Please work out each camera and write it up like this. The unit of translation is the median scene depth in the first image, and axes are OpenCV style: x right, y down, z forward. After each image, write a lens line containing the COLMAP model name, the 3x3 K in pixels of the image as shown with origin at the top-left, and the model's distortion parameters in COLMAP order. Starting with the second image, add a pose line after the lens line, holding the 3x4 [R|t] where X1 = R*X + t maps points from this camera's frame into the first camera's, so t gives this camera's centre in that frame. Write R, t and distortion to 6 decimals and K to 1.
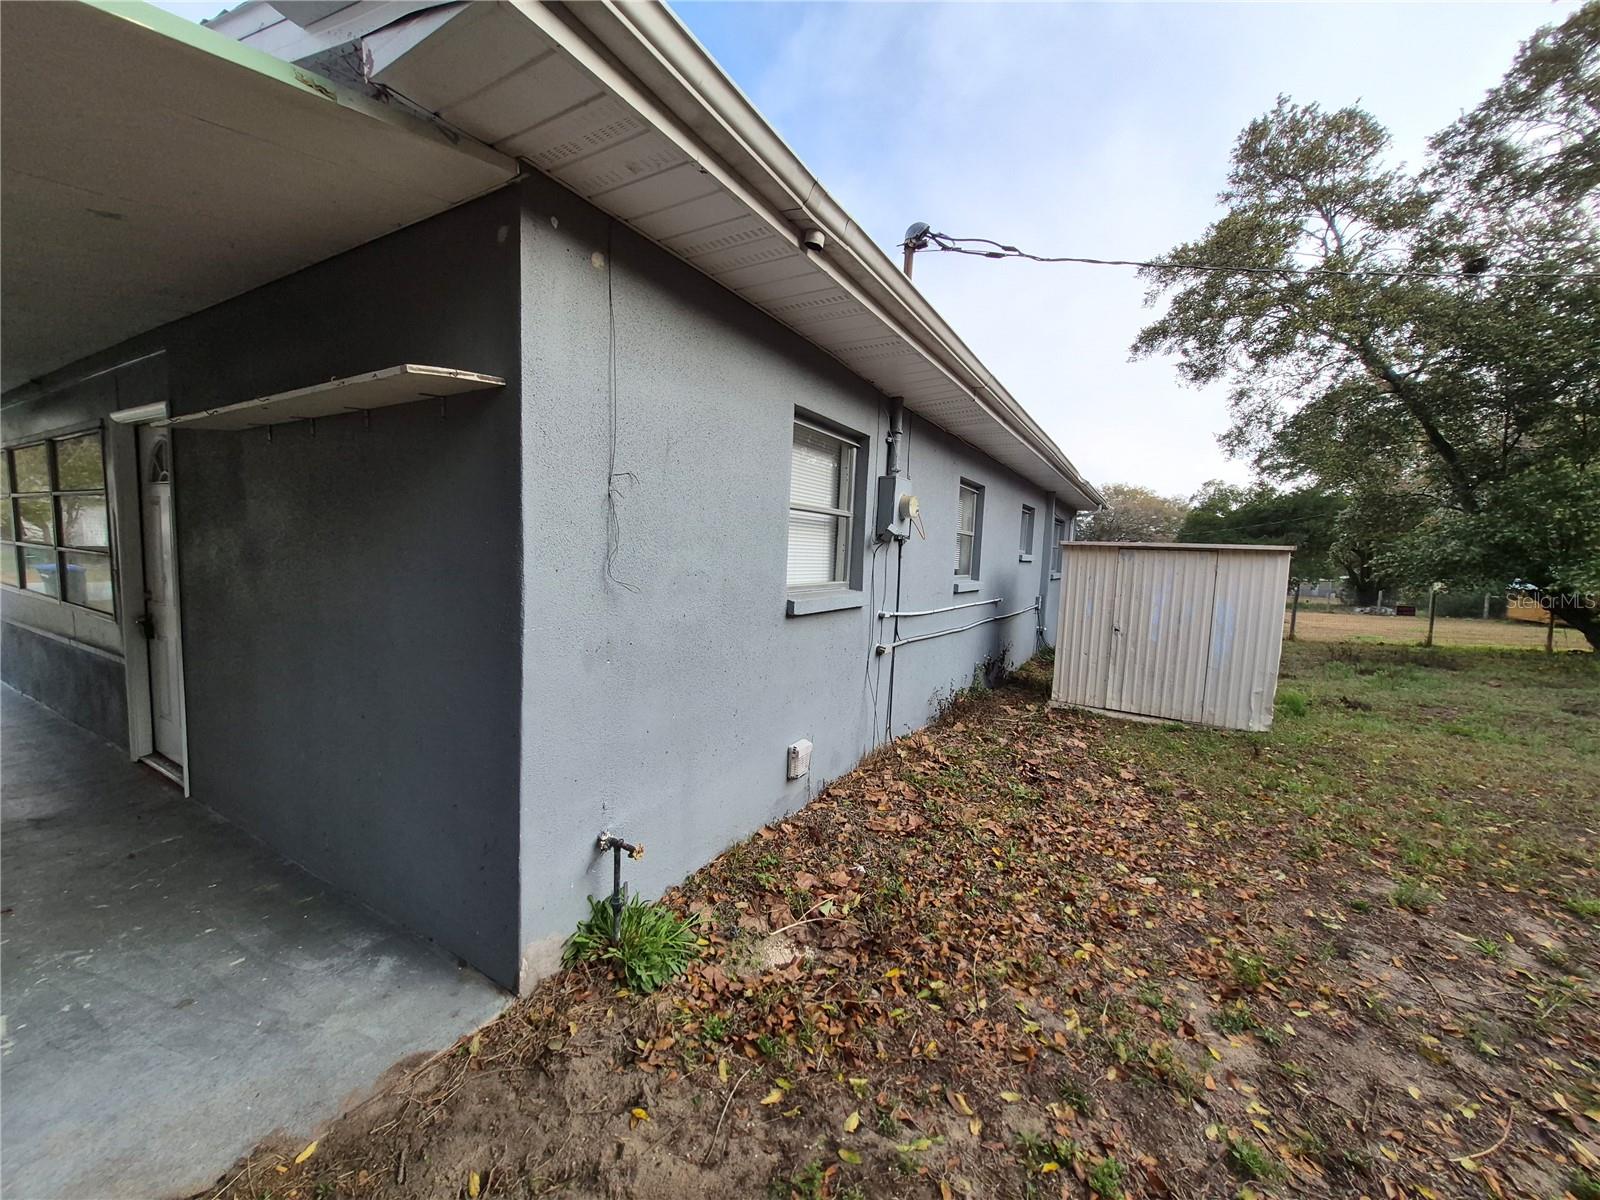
lens RADIAL K [[623.1, 0, 790.1], [0, 623.1, 606.8], [0, 0, 1]] dist [0.000752, -0.000532]
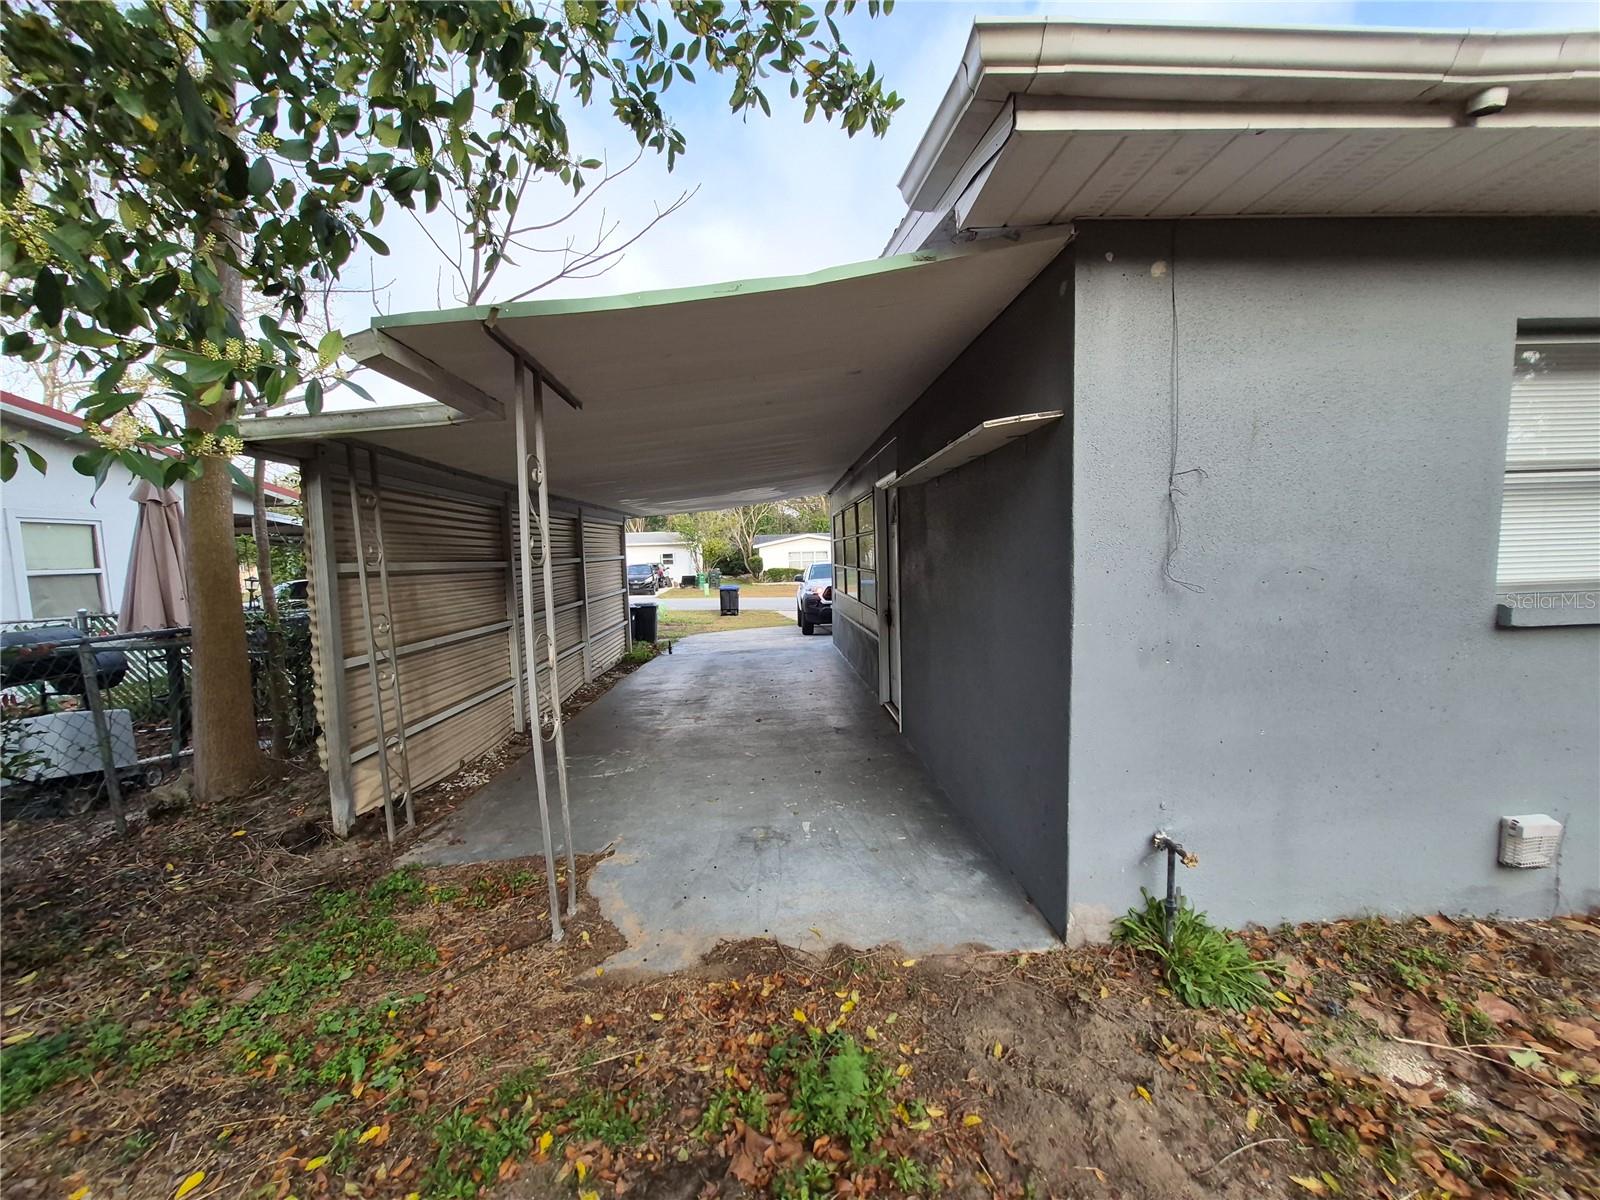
lens RADIAL K [[640.1, 0, 800.0], [0, 640.1, 600.0], [0, 0, 1]] dist [-0.001013, -0.002992]
pose [[0.543627, 0.003864, -0.839318, 0.234813], [-0.023130, 0.999679, -0.010379, 0.013650], [0.839008, 0.025056, 0.543541, -0.052327]]
